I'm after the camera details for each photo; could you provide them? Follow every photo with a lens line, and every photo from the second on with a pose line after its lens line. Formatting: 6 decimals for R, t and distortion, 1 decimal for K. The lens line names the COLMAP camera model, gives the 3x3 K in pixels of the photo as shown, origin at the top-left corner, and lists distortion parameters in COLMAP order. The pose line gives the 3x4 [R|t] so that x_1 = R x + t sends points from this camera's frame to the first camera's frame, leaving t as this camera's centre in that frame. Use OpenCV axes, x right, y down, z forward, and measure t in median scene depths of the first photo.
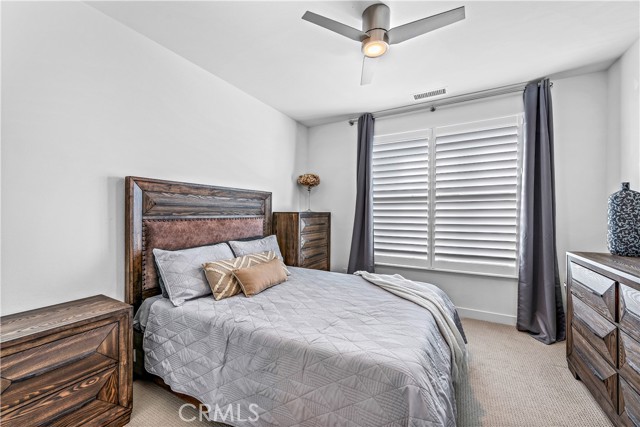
lens RADIAL K [[197.5, 0, 318.9], [0, 197.5, 212.0], [0, 0, 1]] dist [0.000166, -0.000006]
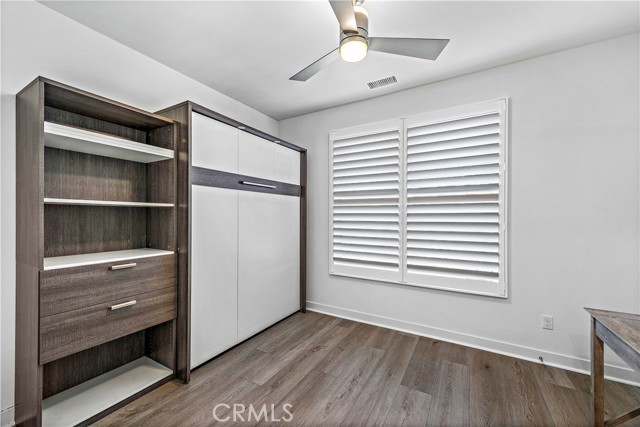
lens RADIAL K [[256.5, 0, 319.6], [0, 256.5, 216.6], [0, 0, 1]] dist [0.015773, 0.000089]
pose [[0.995392, 0.002531, -0.095856, 0.322504], [-0.002351, 0.999995, 0.001997, -0.000517], [0.095861, -0.001762, 0.995393, -0.144580]]
